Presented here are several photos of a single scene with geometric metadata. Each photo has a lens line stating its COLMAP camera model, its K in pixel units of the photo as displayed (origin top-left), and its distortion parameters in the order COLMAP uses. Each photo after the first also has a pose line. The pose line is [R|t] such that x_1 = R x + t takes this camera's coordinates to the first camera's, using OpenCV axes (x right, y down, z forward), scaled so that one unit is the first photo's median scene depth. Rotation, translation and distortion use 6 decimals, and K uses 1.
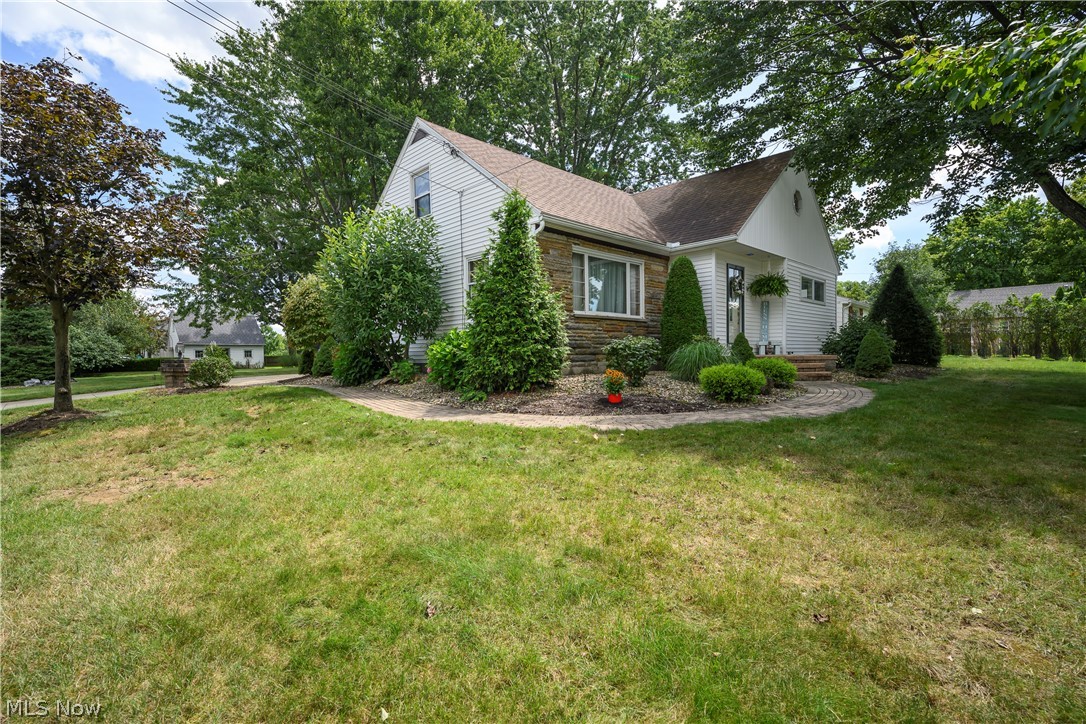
lens RADIAL K [[504.4, 0, 537.8], [0, 504.4, 359.6], [0, 0, 1]] dist [-0.007807, -0.000546]
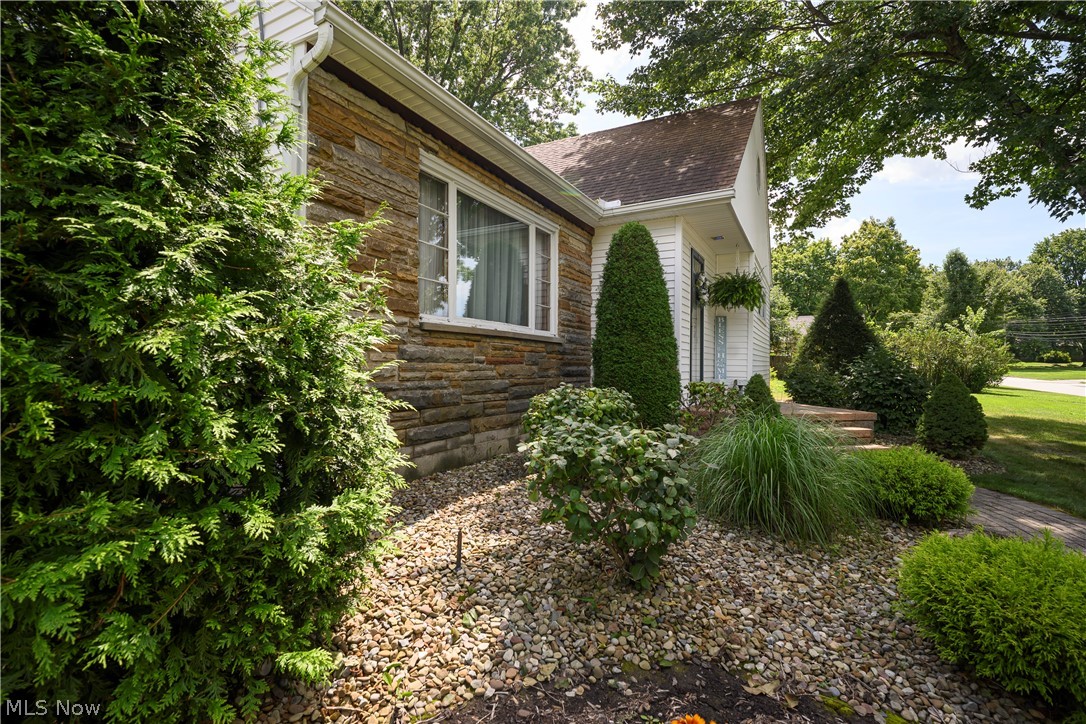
lens RADIAL K [[504.4, 0, 538.2], [0, 504.4, 363.2], [0, 0, 1]] dist [-0.007807, -0.000546]
pose [[0.953391, 0.017614, 0.301225, 0.035857], [-0.013754, 0.999794, -0.014932, -0.047494], [-0.301426, 0.010093, 0.953436, 0.522697]]
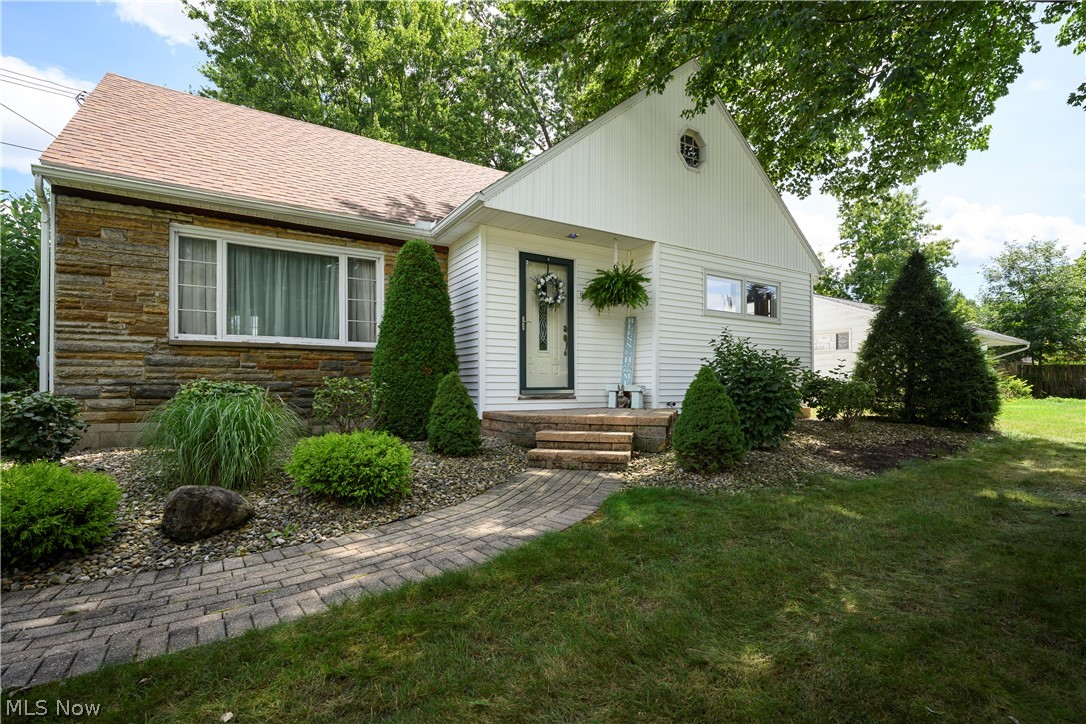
lens RADIAL K [[504.4, 0, 514.3], [0, 504.4, 383.0], [0, 0, 1]] dist [-0.007807, -0.000546]
pose [[0.977535, 0.003898, -0.210737, 0.513508], [-0.007235, 0.999860, -0.015065, -0.030470], [0.210648, 0.016251, 0.977427, 0.449624]]
